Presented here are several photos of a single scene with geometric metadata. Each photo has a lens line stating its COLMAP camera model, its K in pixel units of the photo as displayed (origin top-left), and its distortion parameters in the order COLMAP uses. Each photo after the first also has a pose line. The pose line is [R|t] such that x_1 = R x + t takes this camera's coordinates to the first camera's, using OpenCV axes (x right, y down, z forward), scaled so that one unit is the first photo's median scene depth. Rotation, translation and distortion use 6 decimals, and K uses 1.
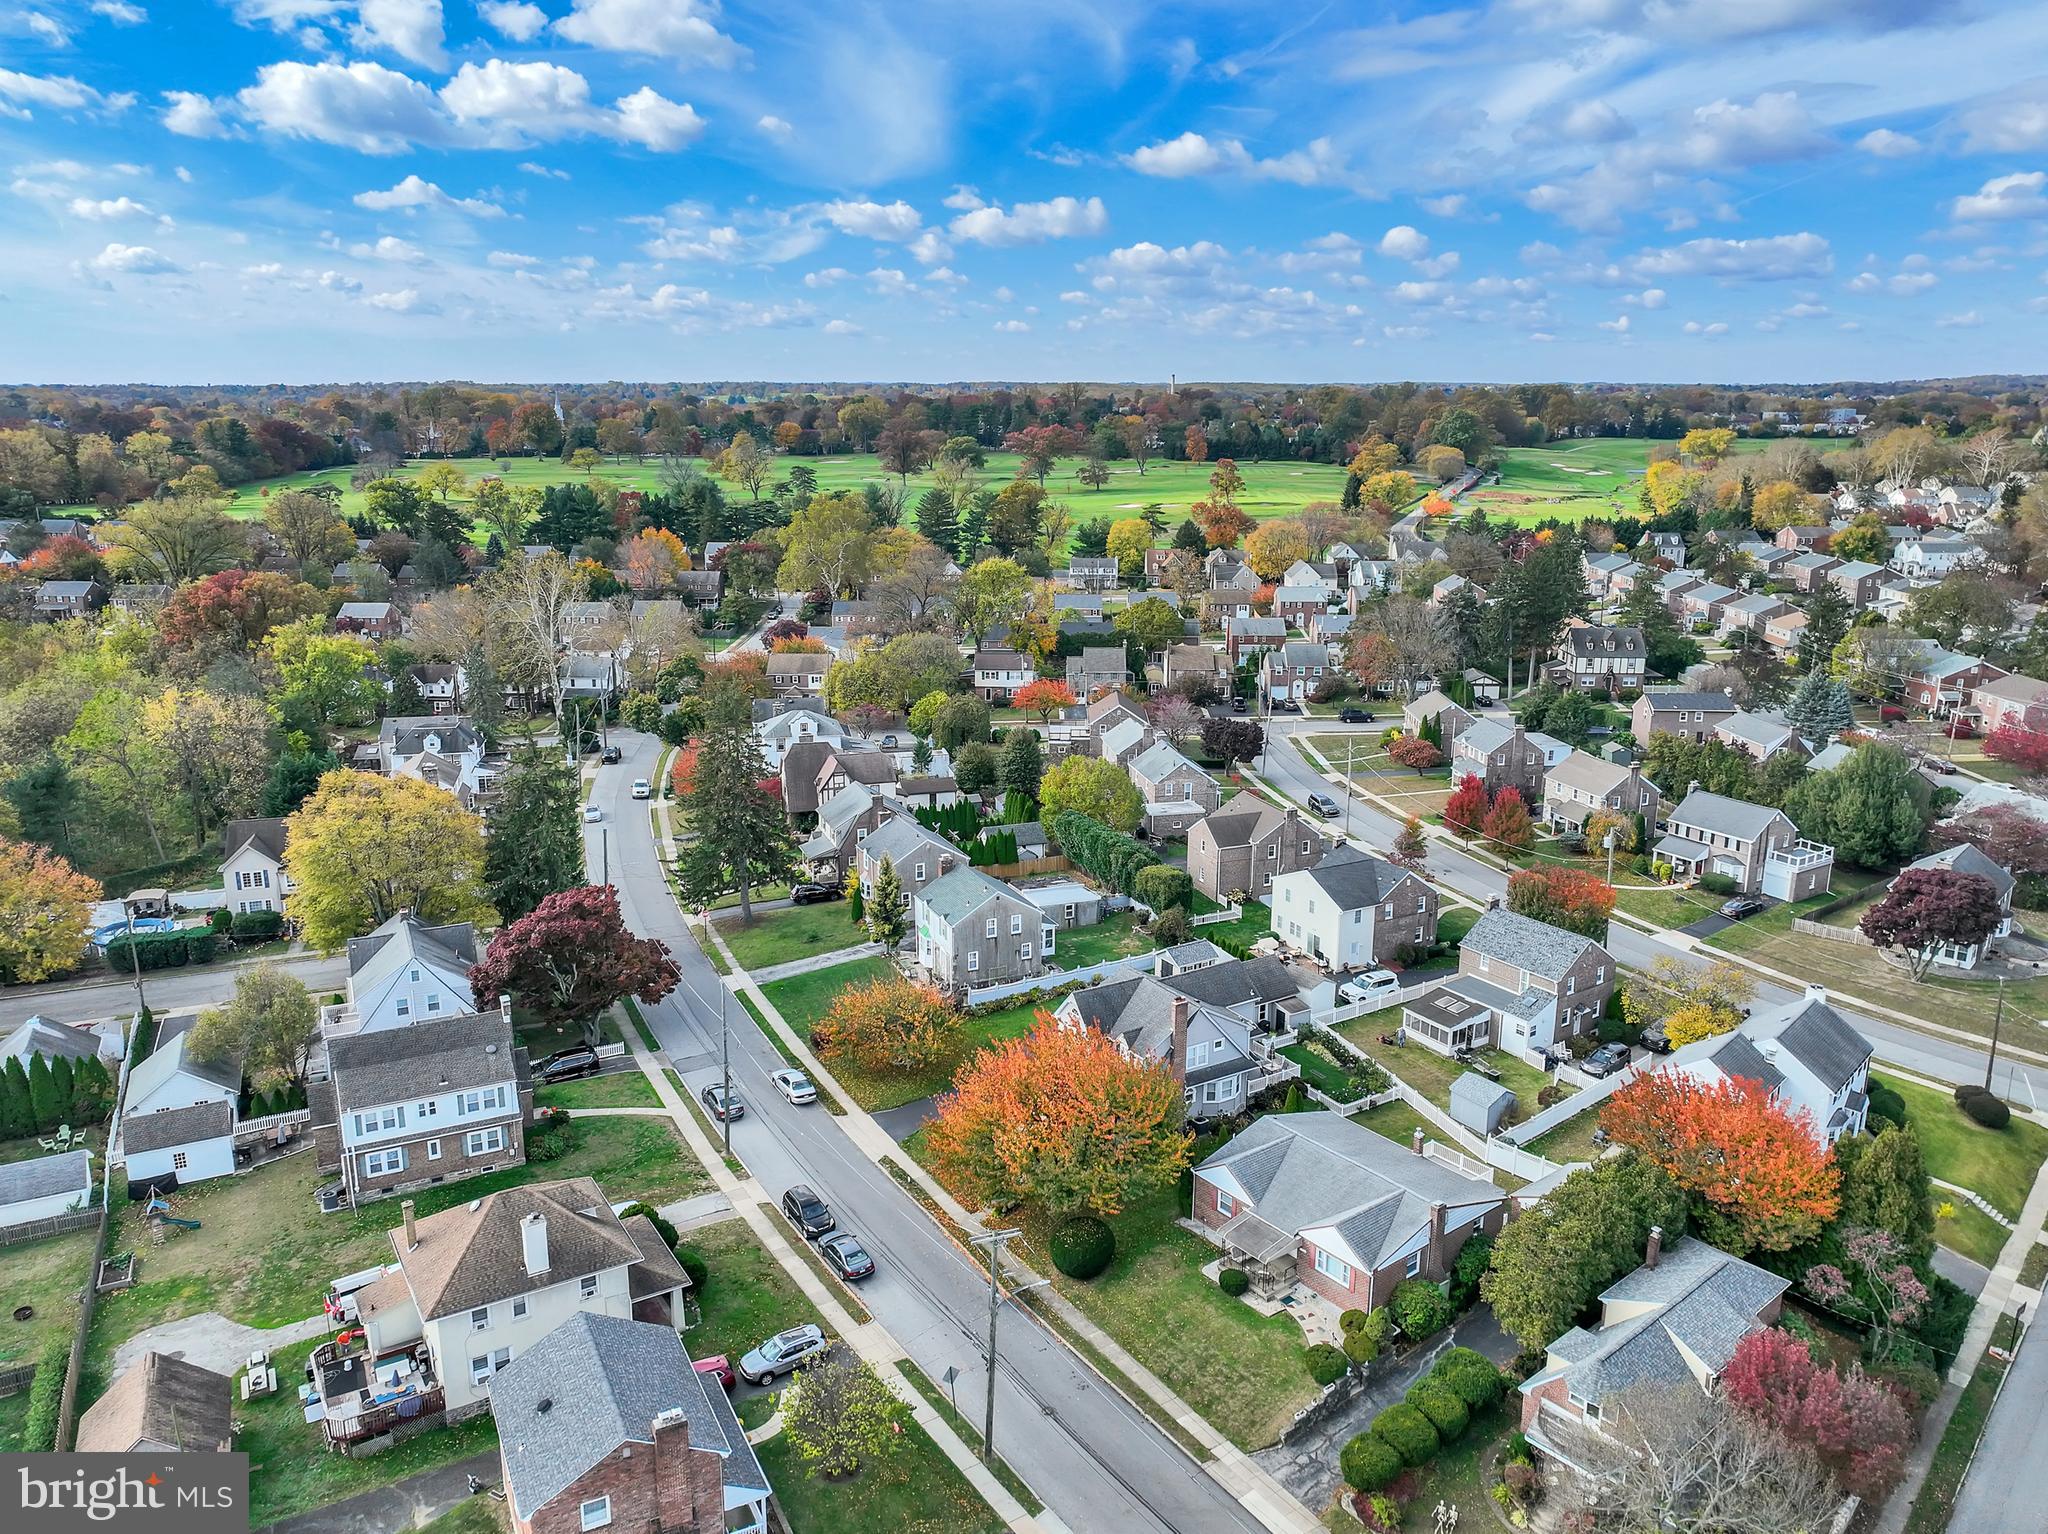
lens RADIAL K [[1471.8, 0, 1024.0], [0, 1471.8, 767.0], [0, 0, 1]] dist [0.001200, -0.002491]
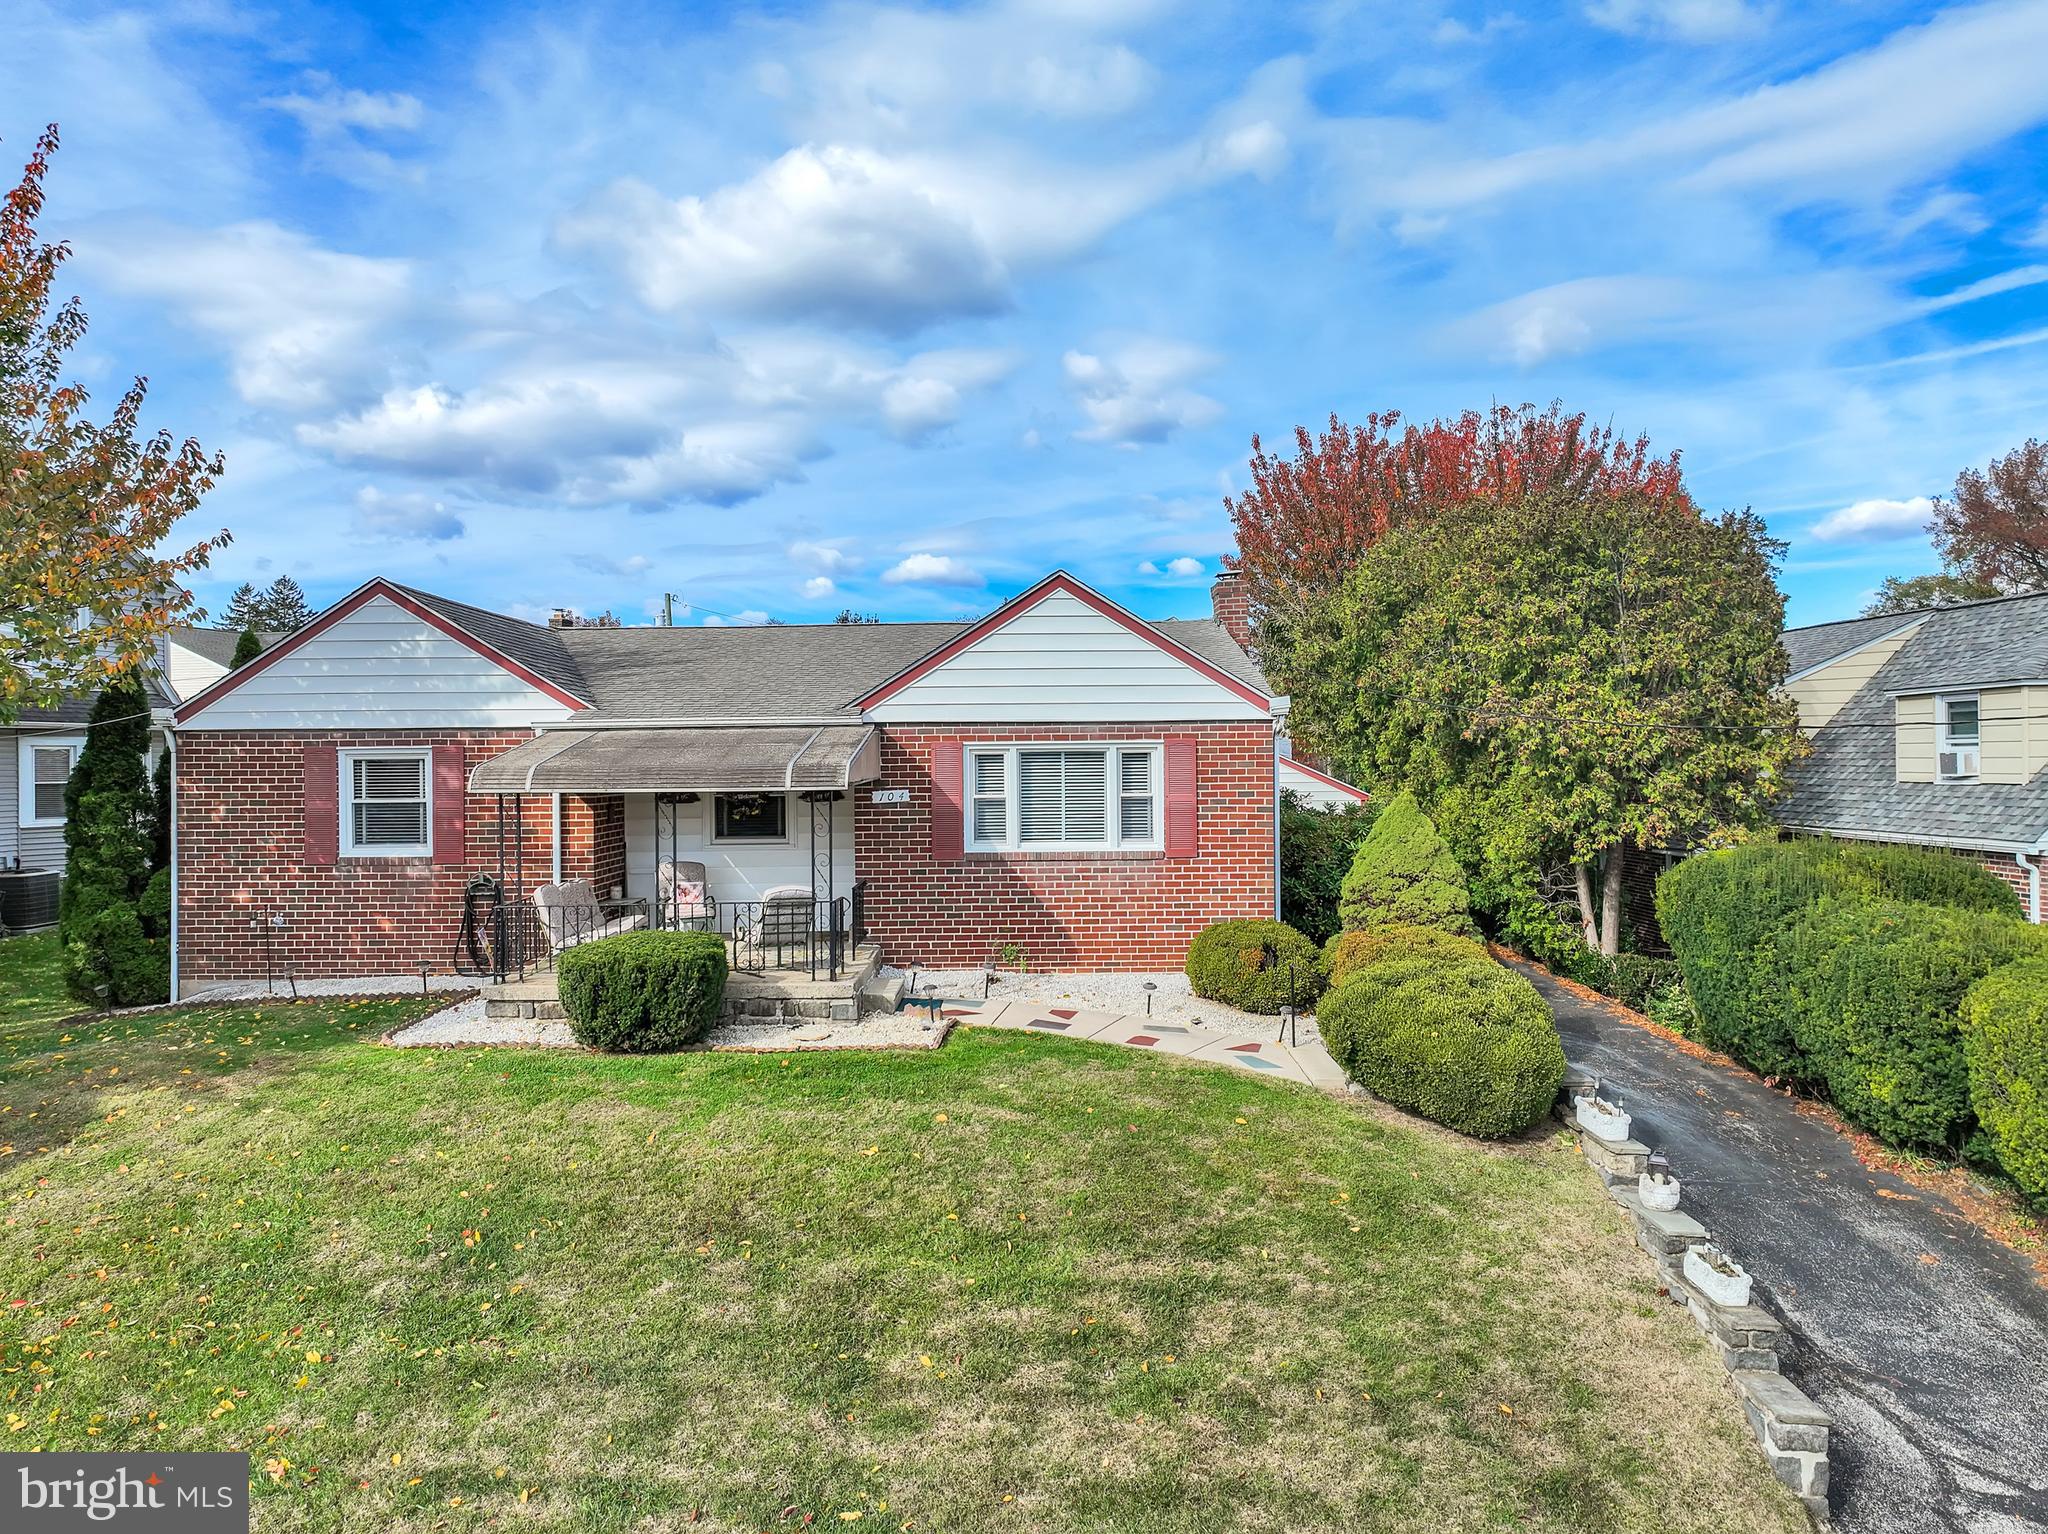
lens RADIAL K [[1438.3, 0, 1019.0], [0, 1438.3, 745.6], [0, 0, 1]] dist [0.004365, 0.008411]
pose [[0.624633, -0.003345, 0.780912, 0.035497], [0.204483, 0.965801, -0.159424, 0.354478], [-0.753672, 0.259265, 0.603954, 0.845581]]
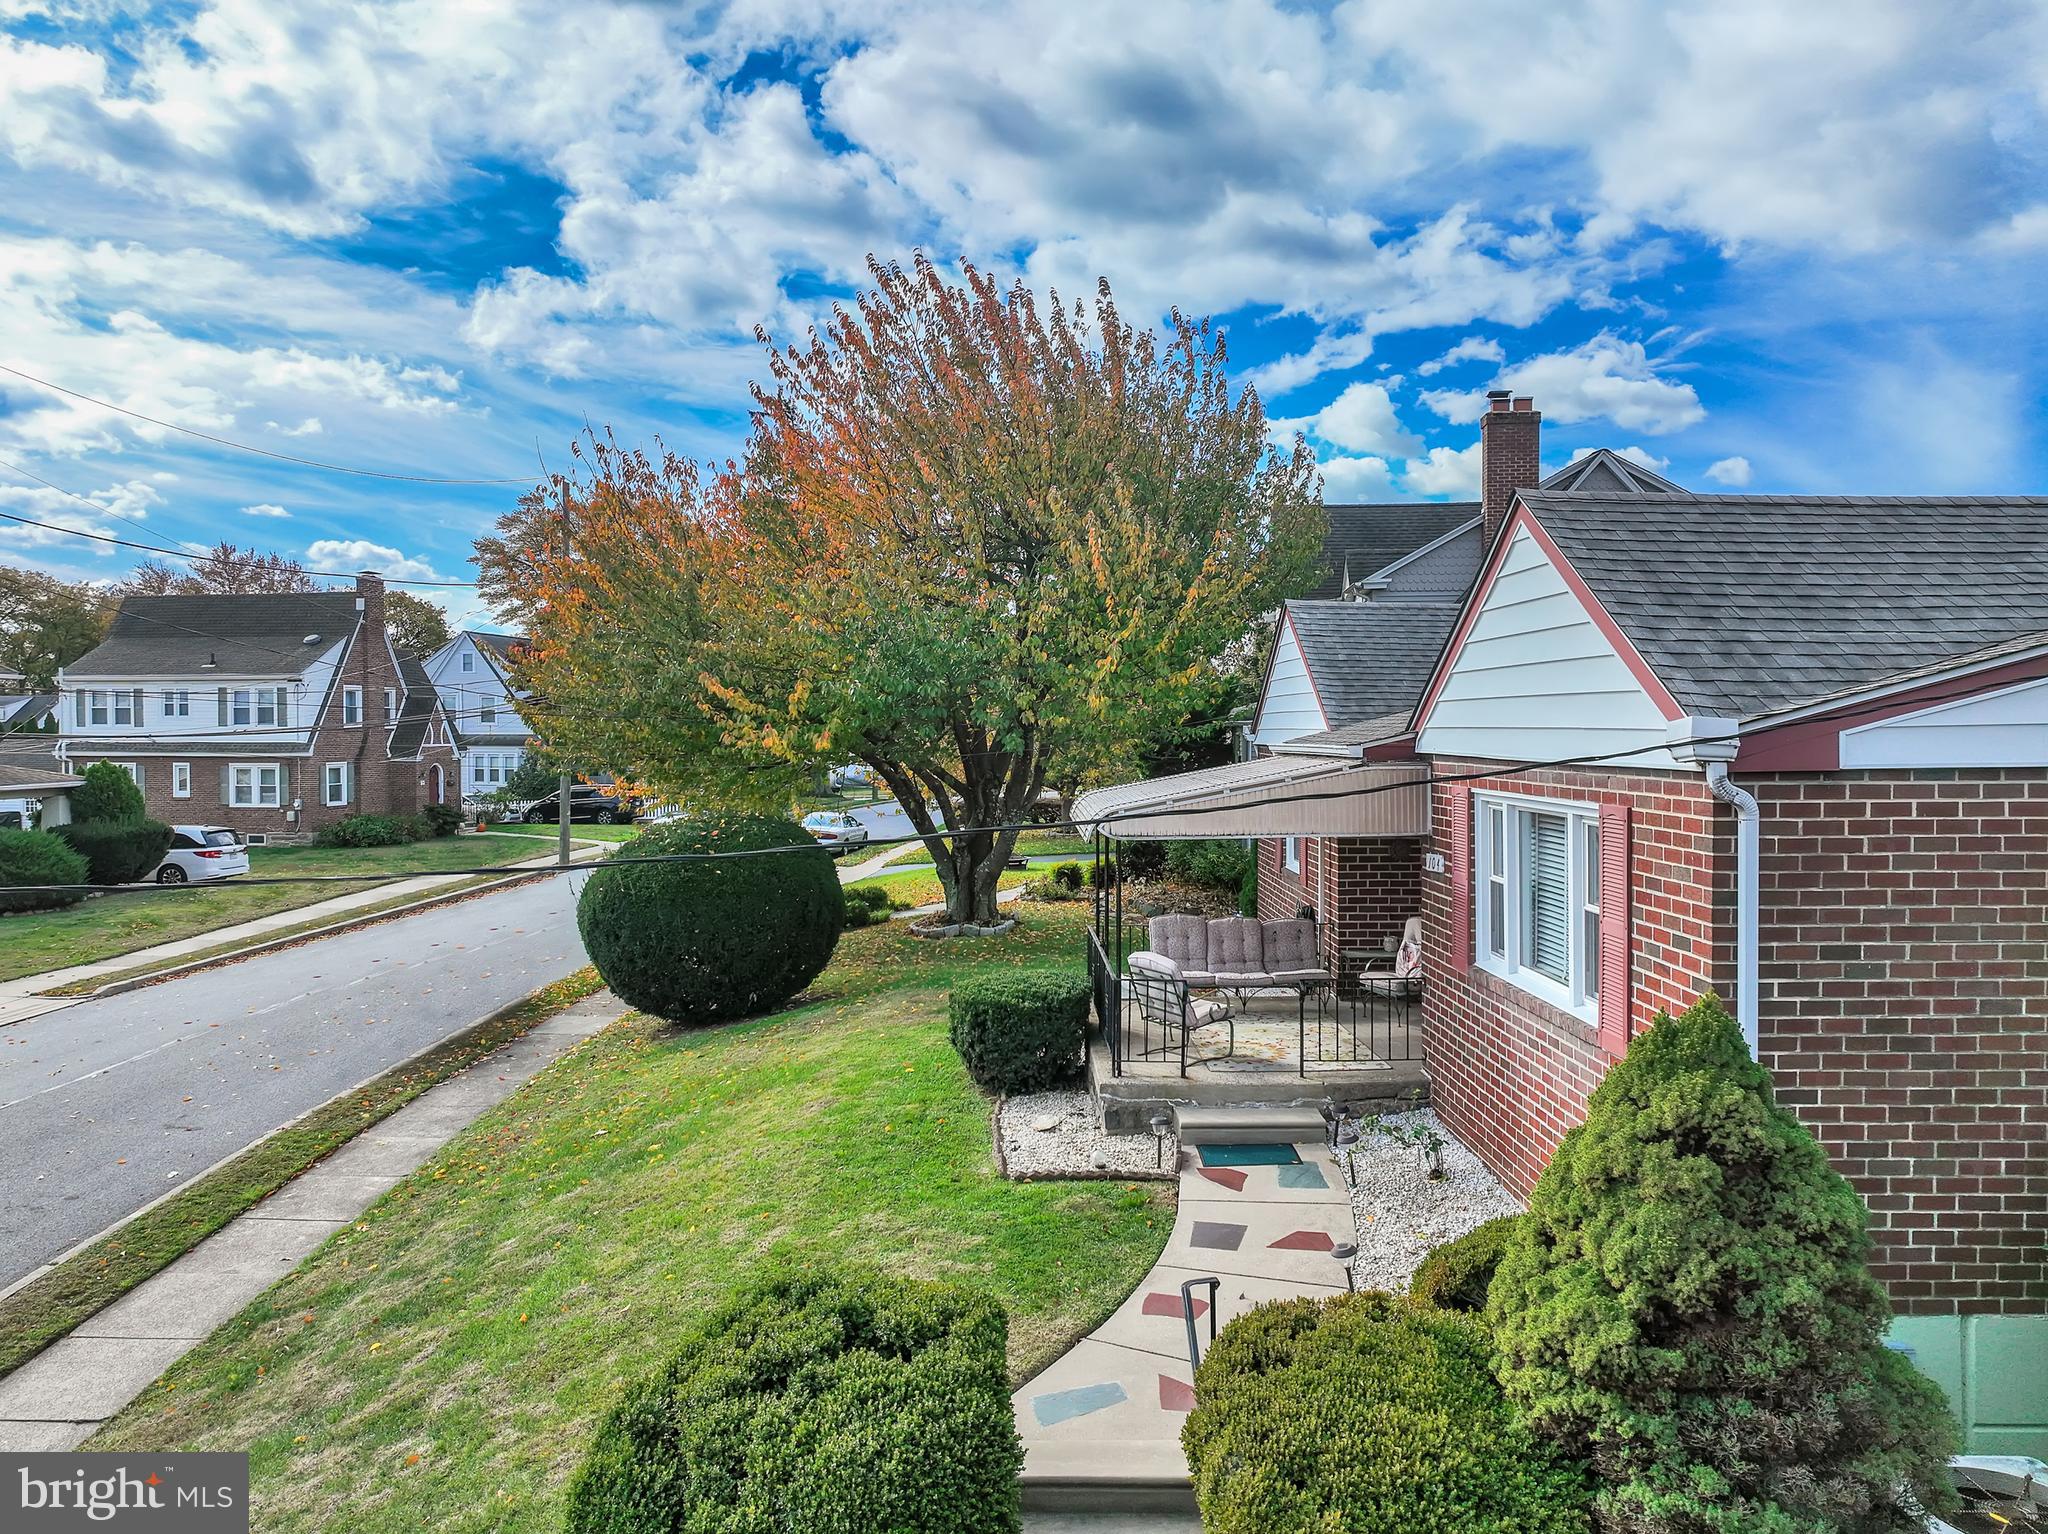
lens RADIAL K [[1438.3, 0, 1019.0], [0, 1438.3, 745.6], [0, 0, 1]] dist [0.004365, 0.008411]
pose [[0.794101, 0.003947, -0.607773, 0.240746], [-0.149102, 0.970687, -0.188510, 0.345973], [0.589213, 0.240316, 0.771412, 0.851979]]
